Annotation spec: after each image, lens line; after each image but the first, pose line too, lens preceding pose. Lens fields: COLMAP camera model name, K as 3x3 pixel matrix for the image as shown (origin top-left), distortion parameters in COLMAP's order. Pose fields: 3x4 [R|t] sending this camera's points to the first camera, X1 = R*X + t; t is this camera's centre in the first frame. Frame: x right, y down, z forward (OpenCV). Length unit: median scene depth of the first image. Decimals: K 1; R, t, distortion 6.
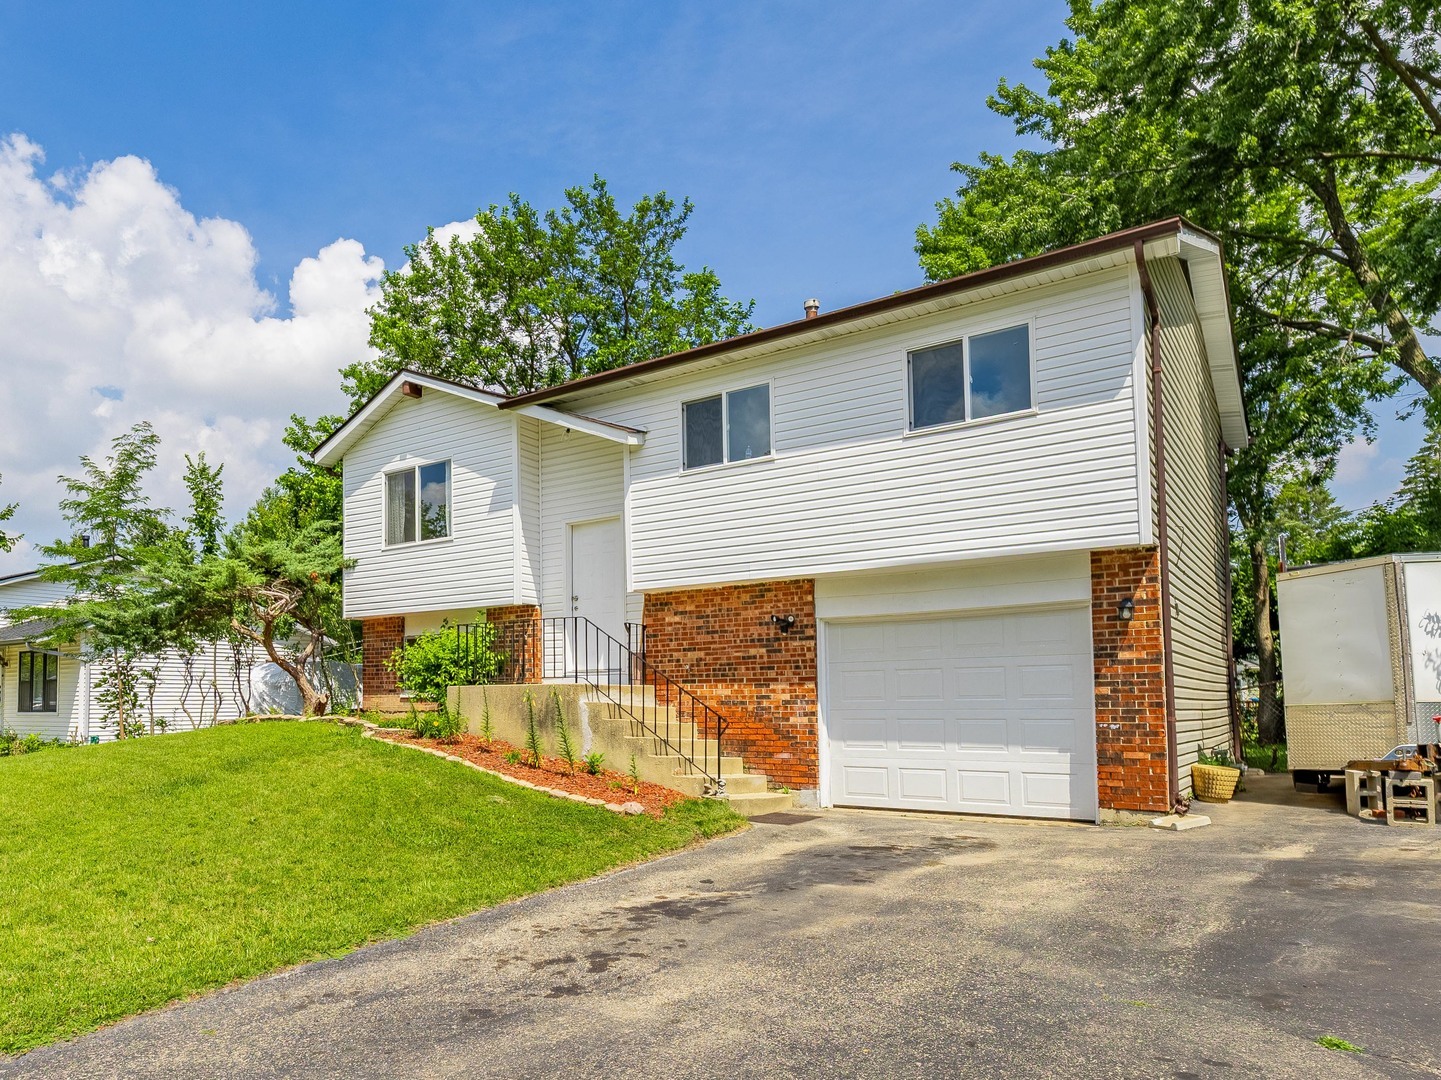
lens RADIAL K [[671.0, 0, 720.5], [0, 671.0, 480.8], [0, 0, 1]] dist [0.000039, -0.000639]
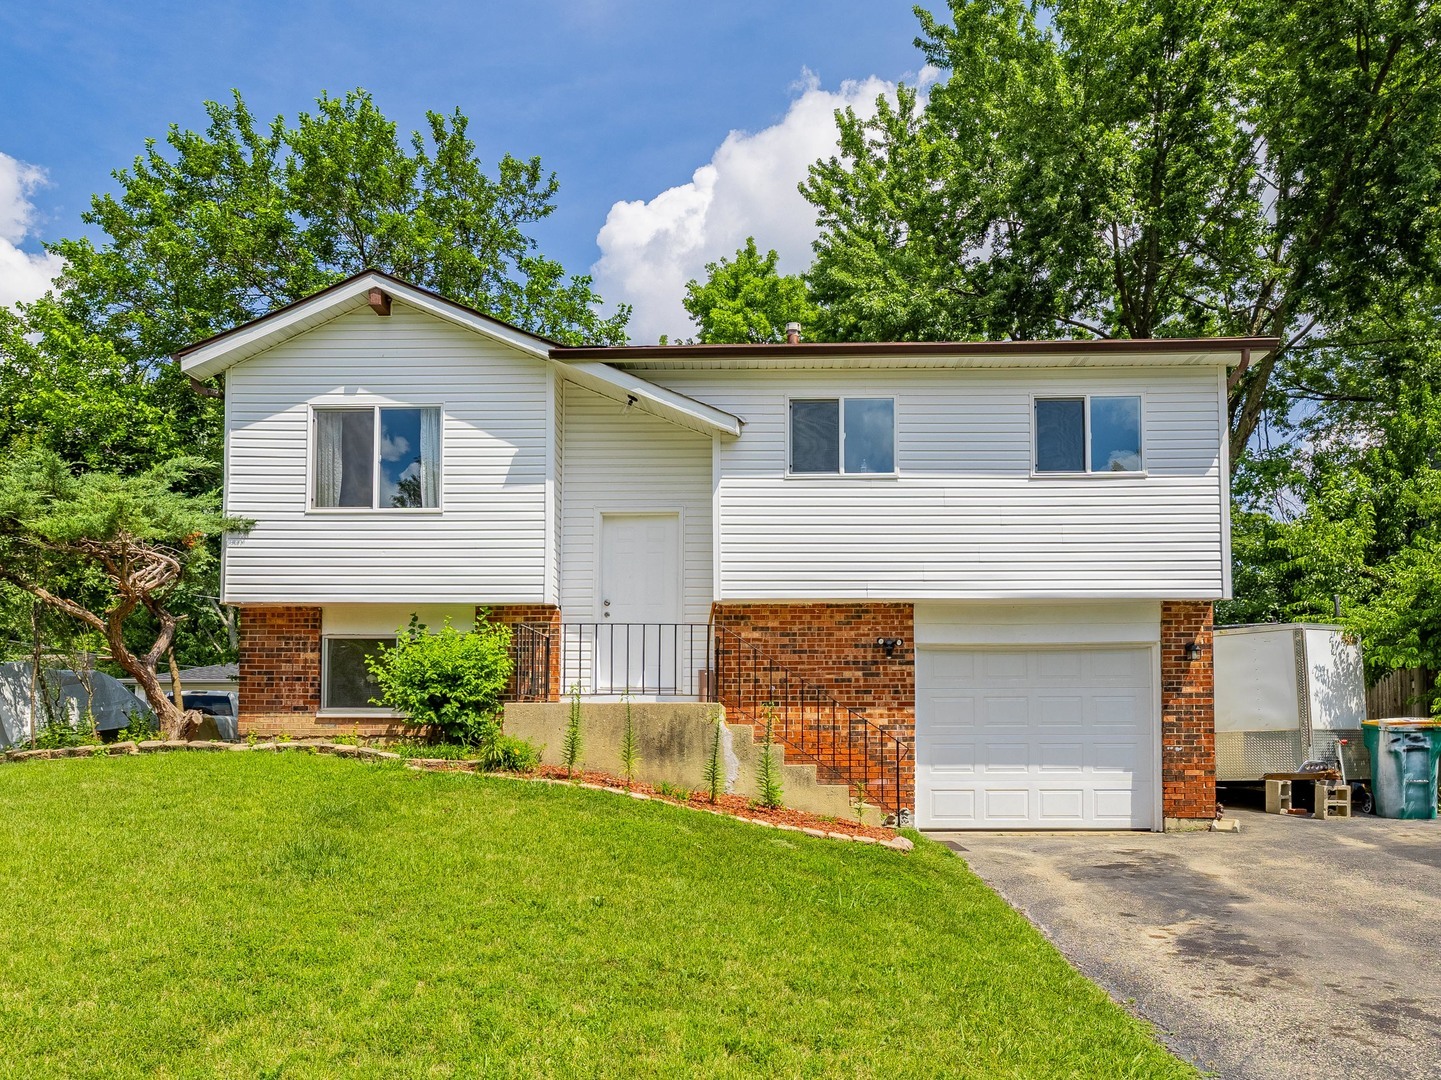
lens RADIAL K [[661.8, 0, 718.3], [0, 661.8, 532.5], [0, 0, 1]] dist [-0.001245, -0.000175]
pose [[0.897891, 0.131192, 0.420215, -0.536532], [-0.143091, 0.989704, -0.003240, 0.084967], [-0.416314, -0.057220, 0.907419, 0.236688]]
